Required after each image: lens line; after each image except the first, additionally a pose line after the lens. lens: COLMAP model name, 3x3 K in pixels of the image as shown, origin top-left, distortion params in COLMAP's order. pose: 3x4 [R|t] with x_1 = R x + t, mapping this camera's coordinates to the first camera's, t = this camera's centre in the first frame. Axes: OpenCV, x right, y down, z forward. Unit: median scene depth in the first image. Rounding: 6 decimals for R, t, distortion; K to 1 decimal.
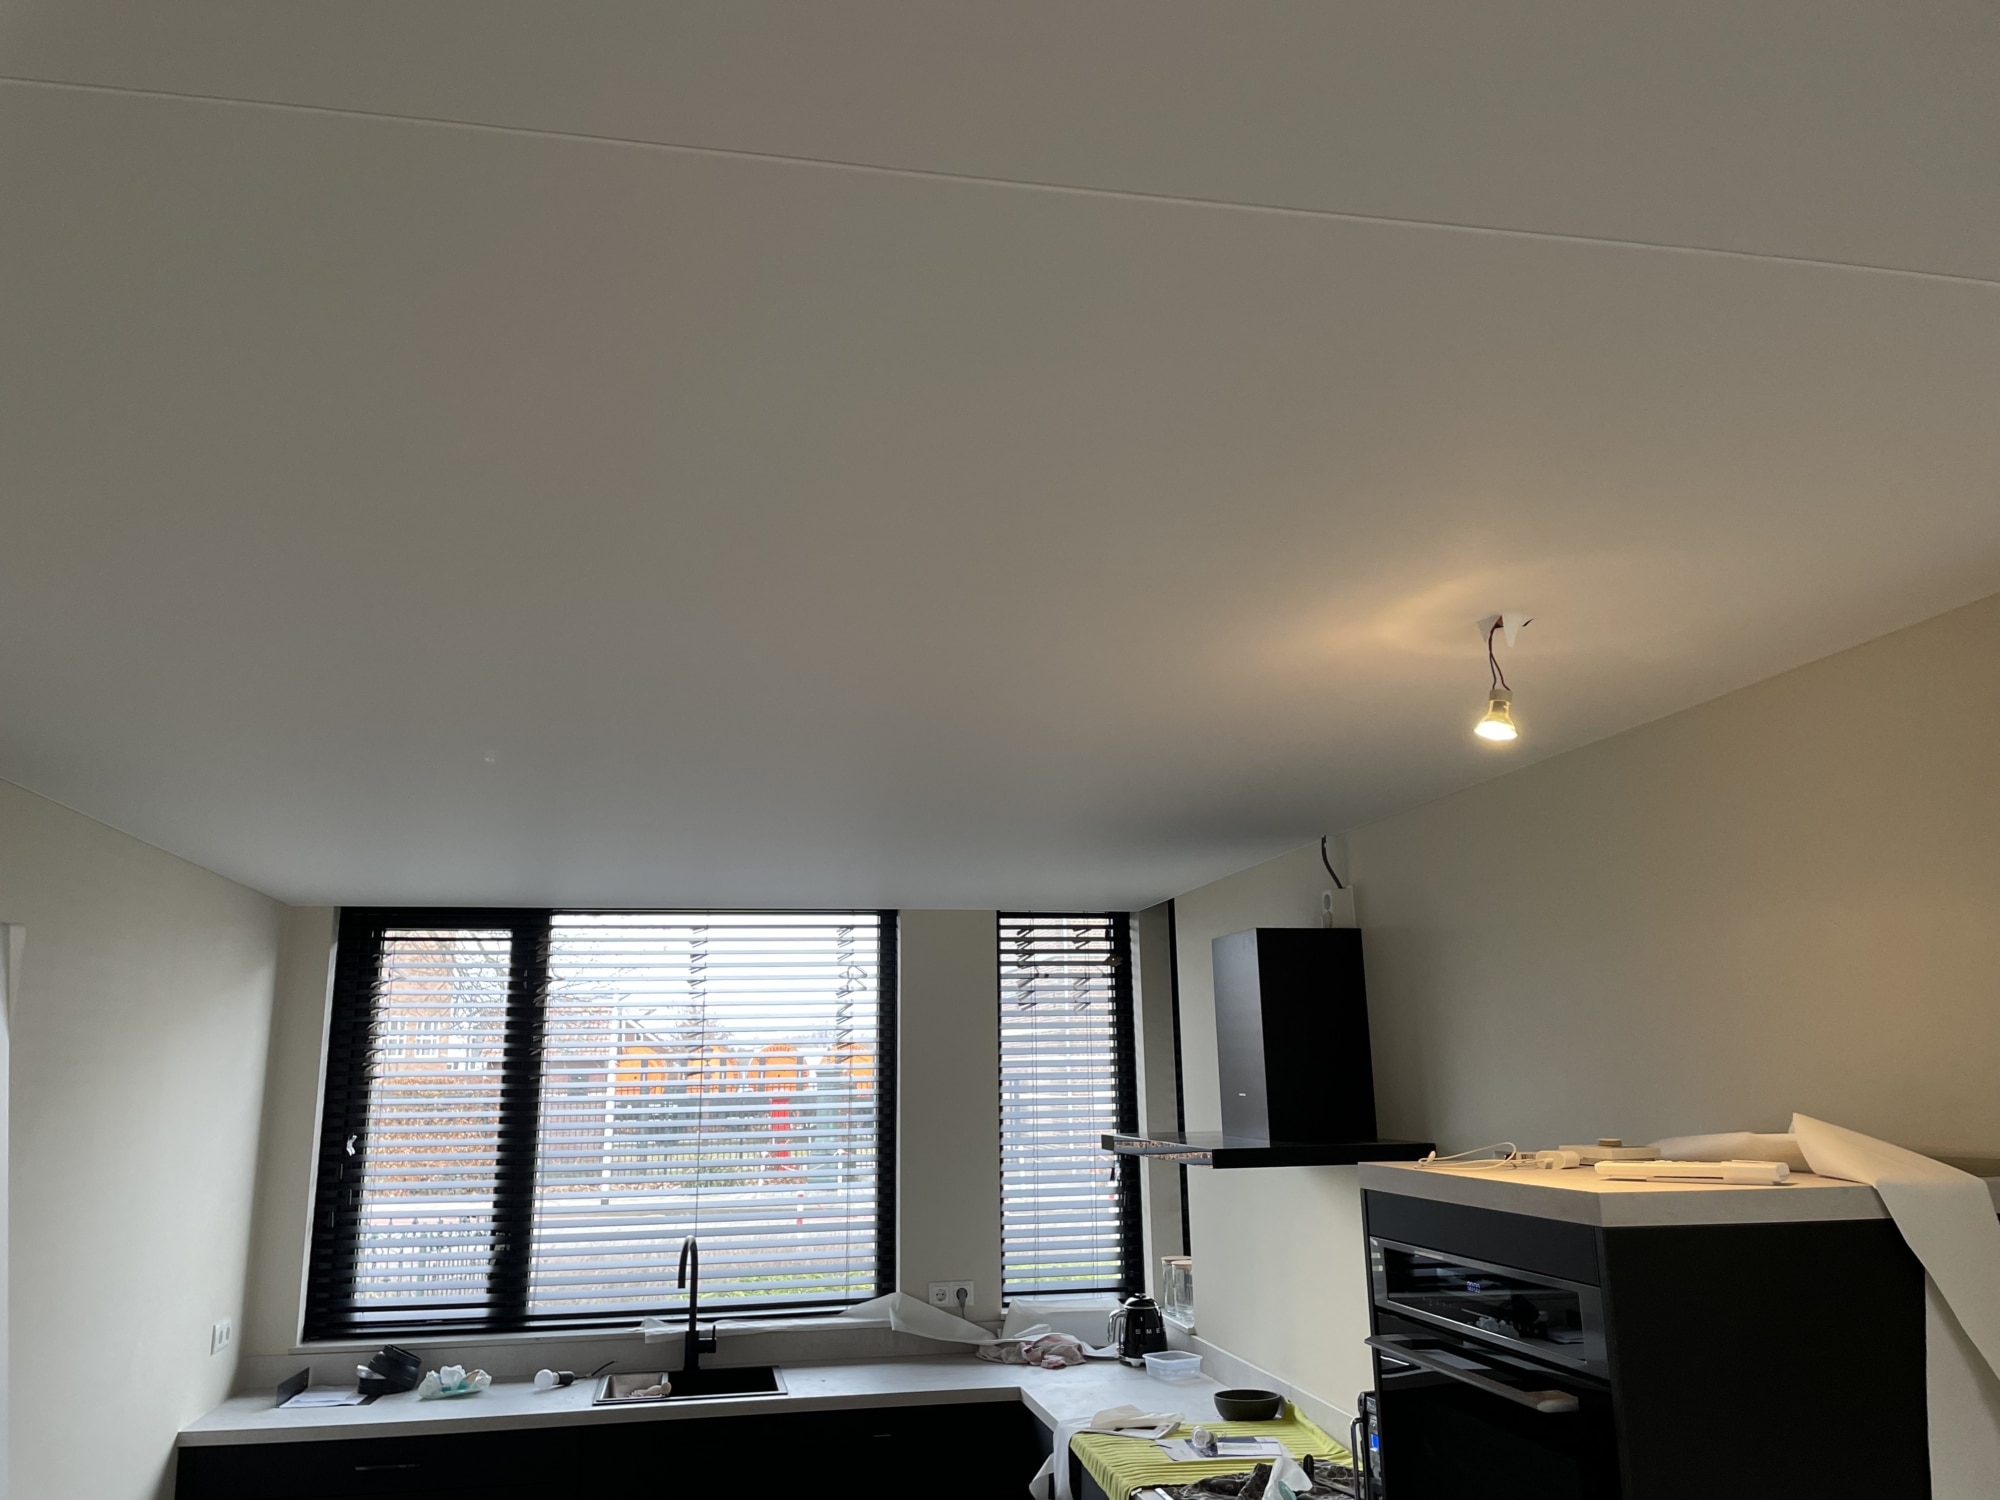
lens RADIAL K [[1492.6, 0, 998.0], [0, 1492.6, 758.4], [0, 0, 1]] dist [-0.004701, 0.000358]
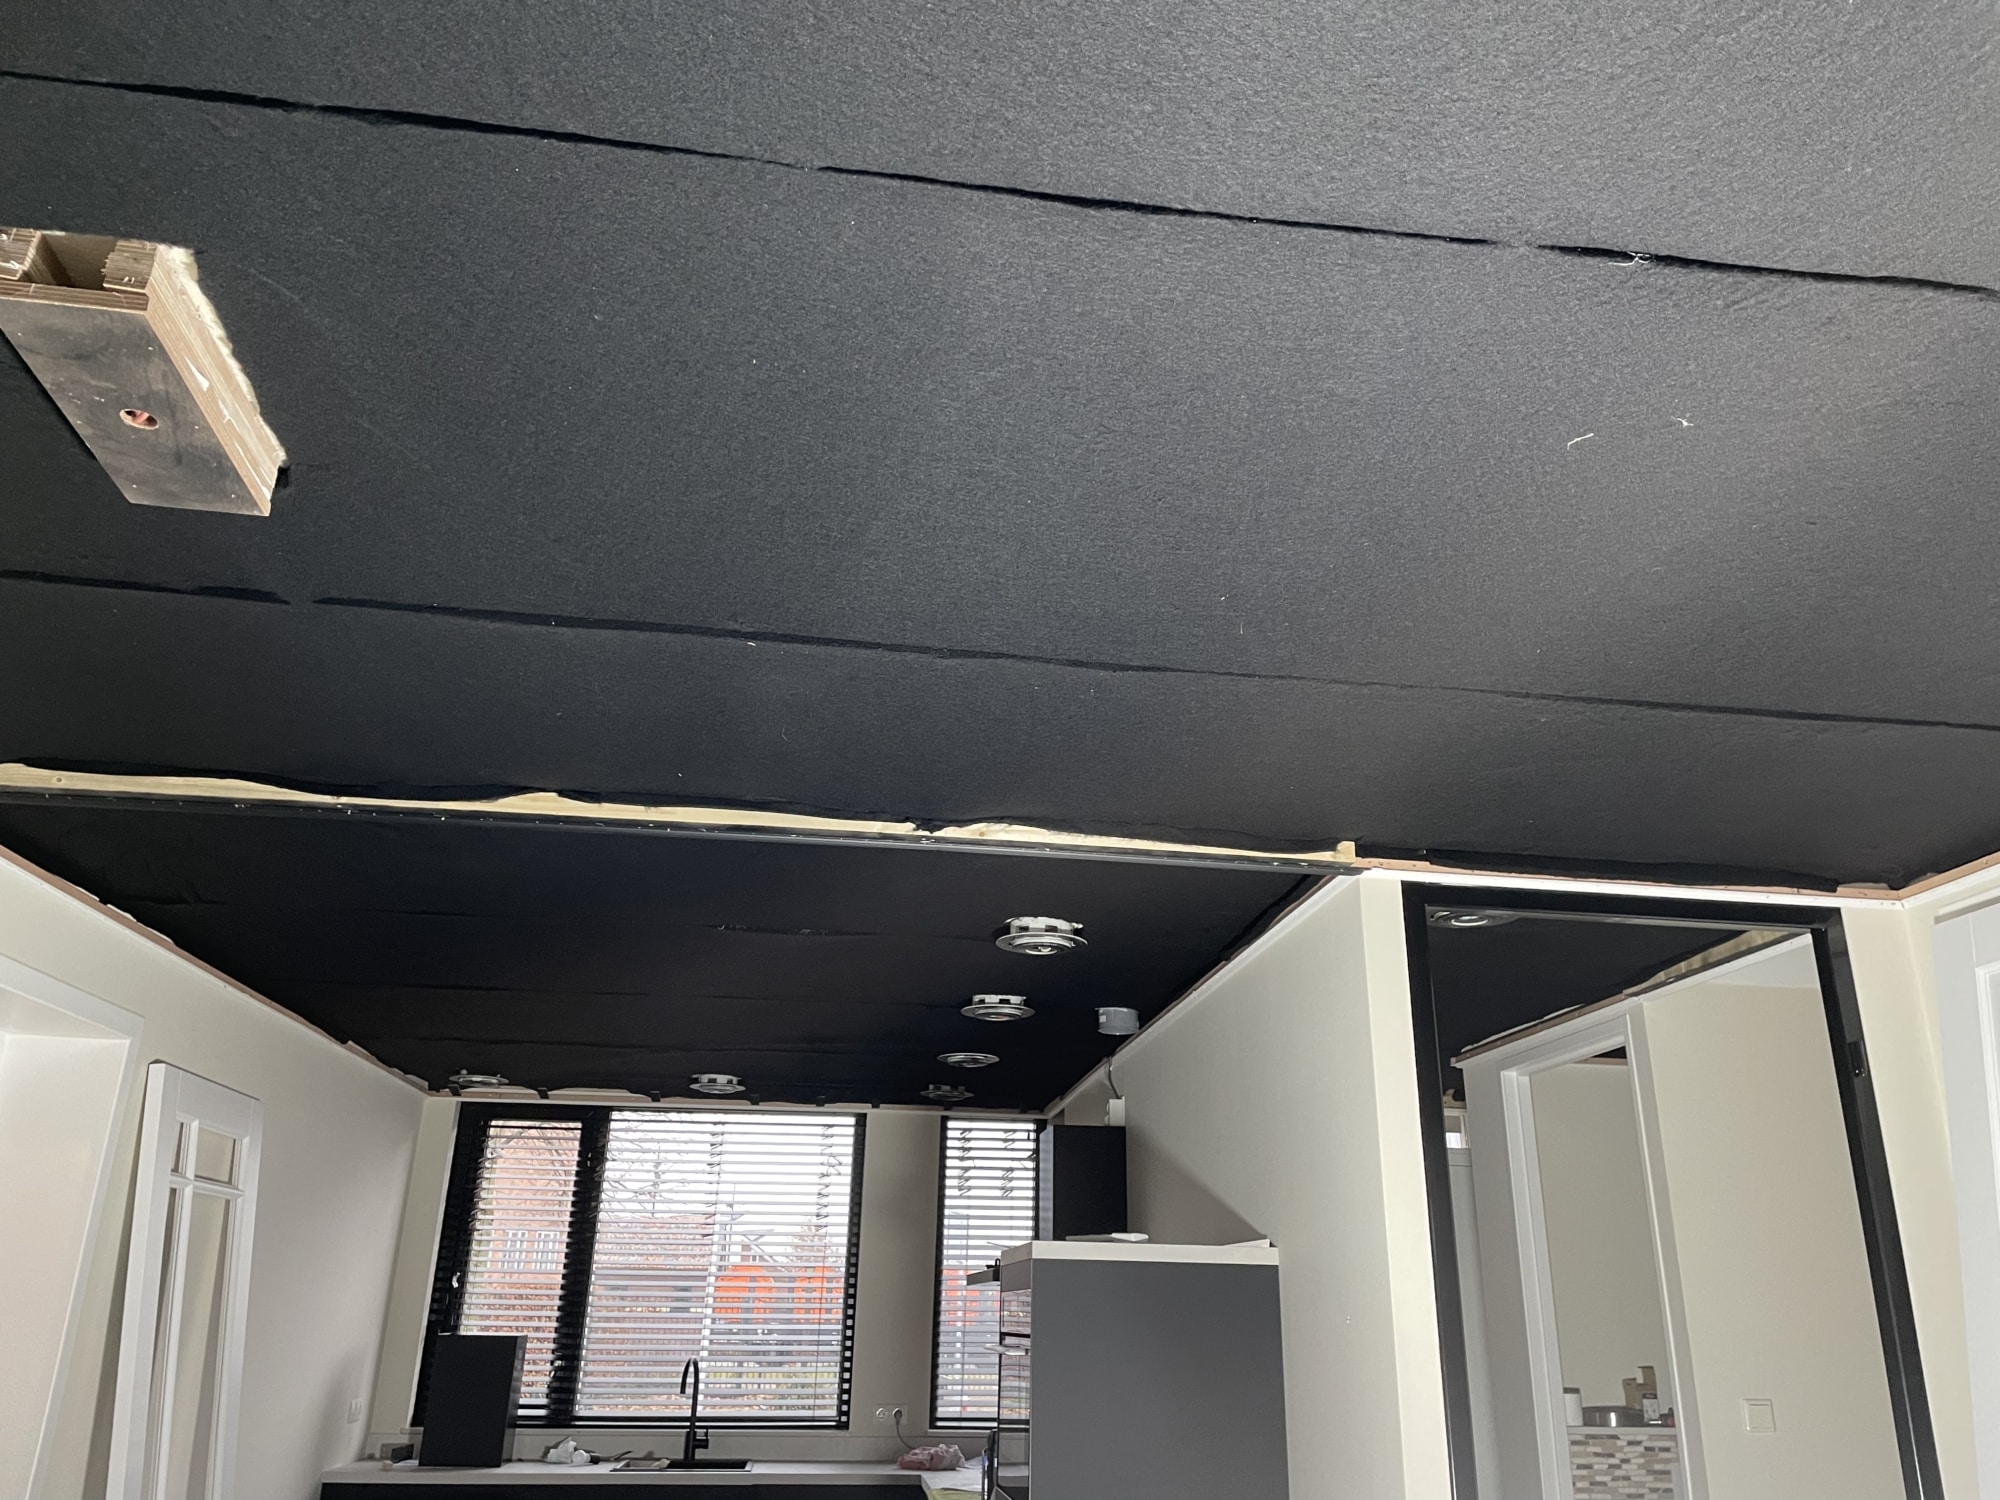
lens RADIAL K [[1492.6, 0, 1008.8], [0, 1492.6, 743.7], [0, 0, 1]] dist [-0.004701, 0.000358]
pose [[0.996821, 0.002645, -0.079626, 0.165866], [-0.014801, 0.988199, -0.152459, -0.023255], [0.078283, 0.153153, 0.985097, -0.354055]]
